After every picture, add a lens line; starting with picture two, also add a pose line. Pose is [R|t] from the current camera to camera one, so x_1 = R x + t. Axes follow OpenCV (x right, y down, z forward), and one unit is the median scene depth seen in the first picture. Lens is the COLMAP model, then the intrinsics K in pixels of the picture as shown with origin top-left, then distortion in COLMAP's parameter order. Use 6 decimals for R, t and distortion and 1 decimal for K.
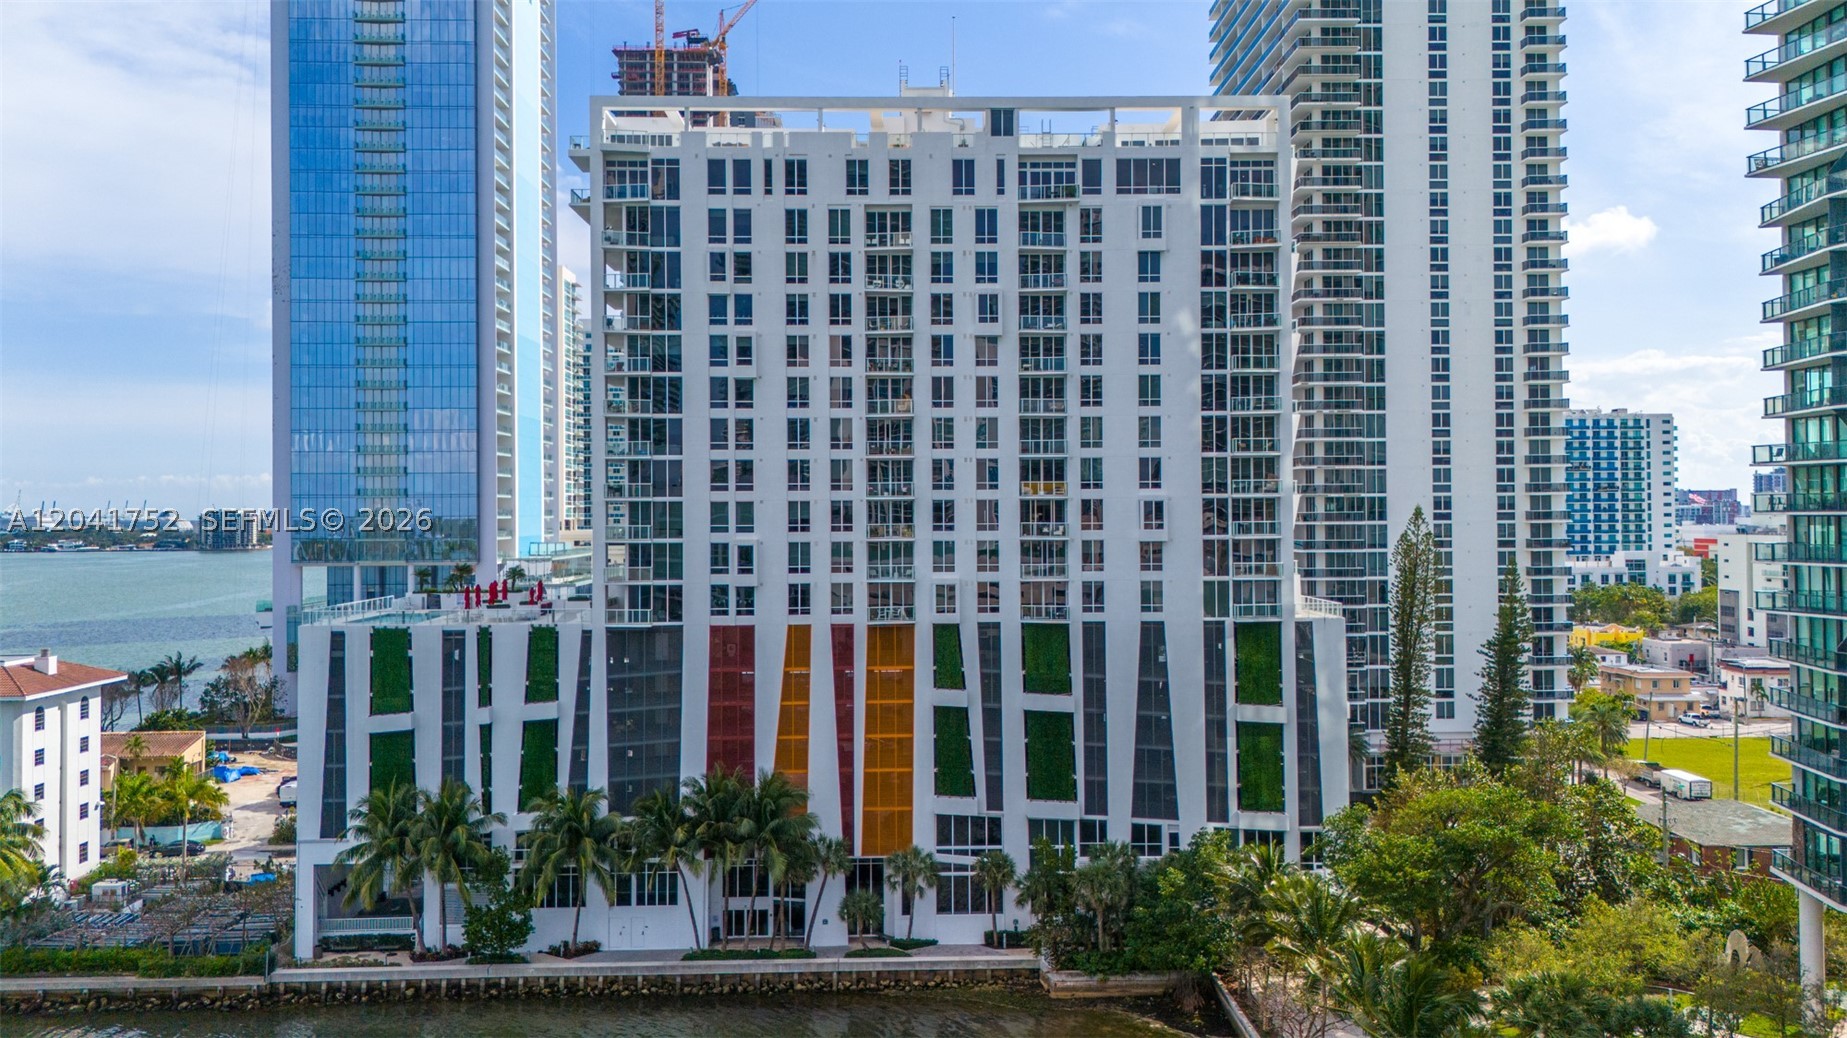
lens RADIAL K [[1370.4, 0, 924.2], [0, 1370.4, 500.4], [0, 0, 1]] dist [0.058039, -0.058110]
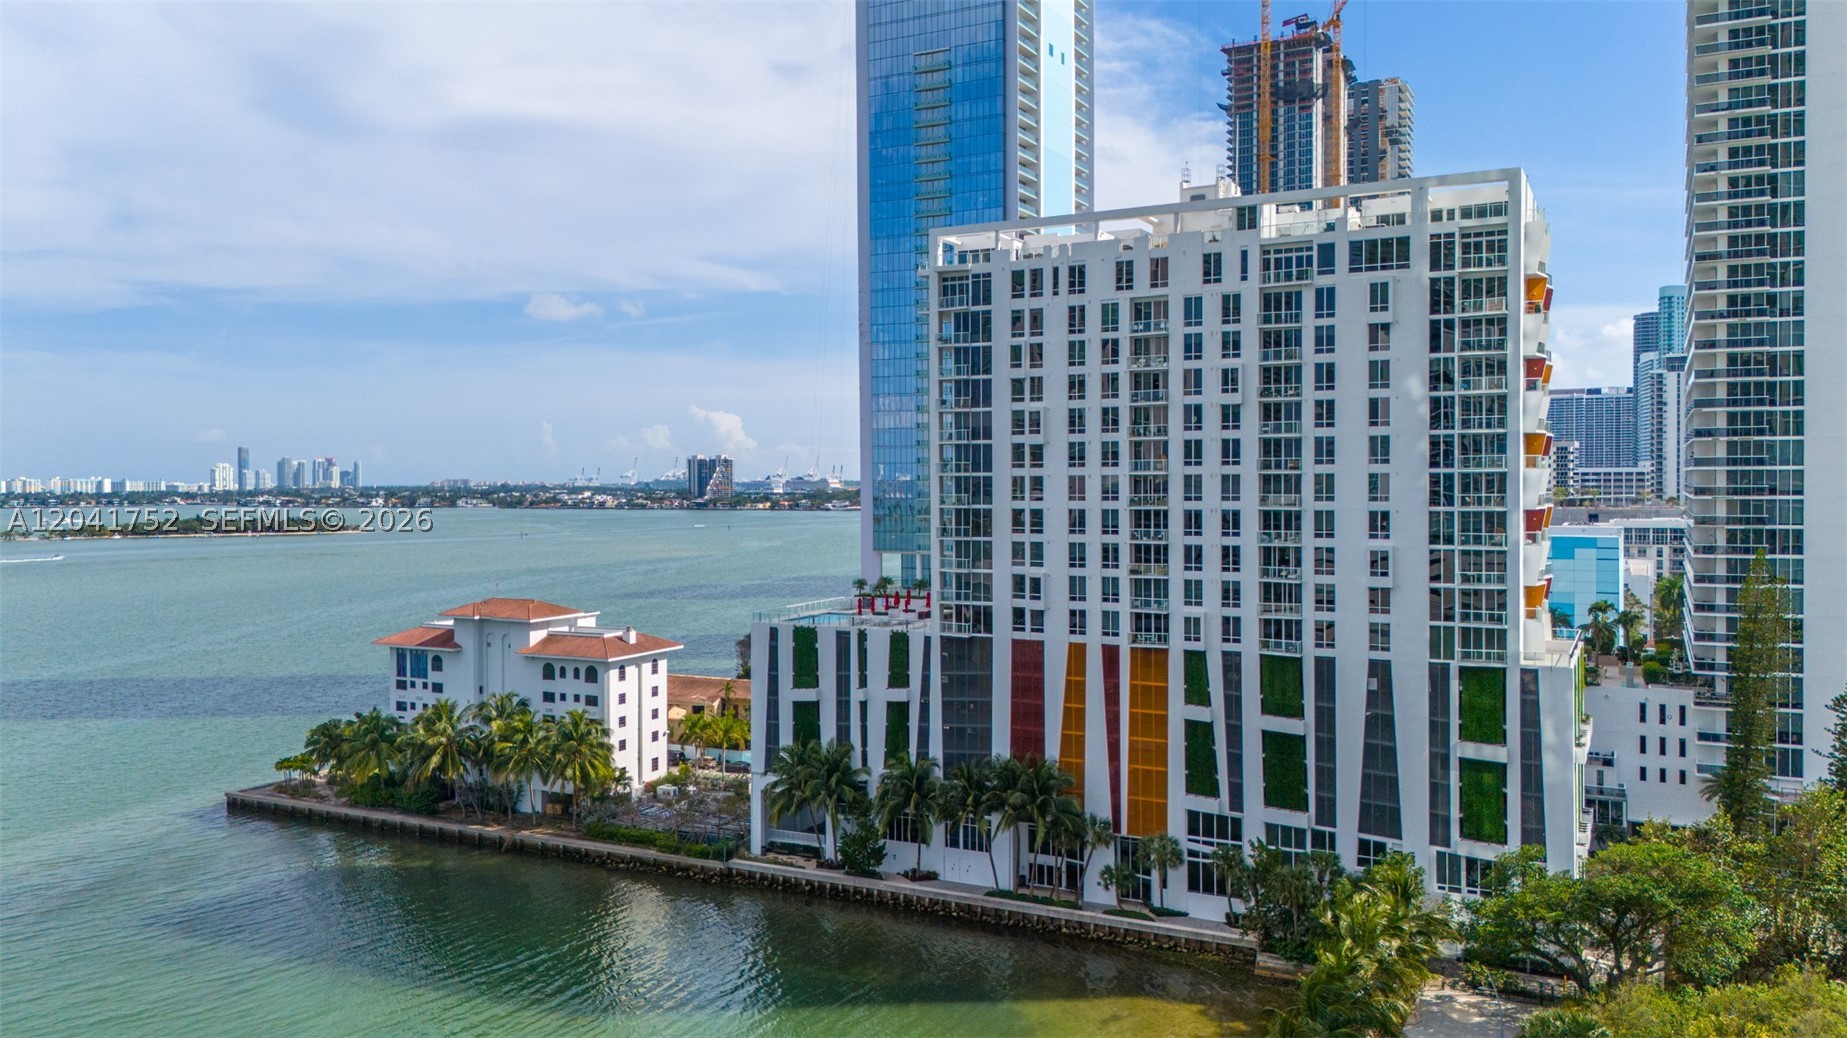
lens RADIAL K [[1370.4, 0, 915.1], [0, 1370.4, 506.6], [0, 0, 1]] dist [0.058039, -0.058110]
pose [[0.874365, 0.011222, -0.485140, 0.377927], [0.004567, 0.999498, 0.031350, -0.071234], [0.485248, -0.029627, 0.873874, -0.148018]]
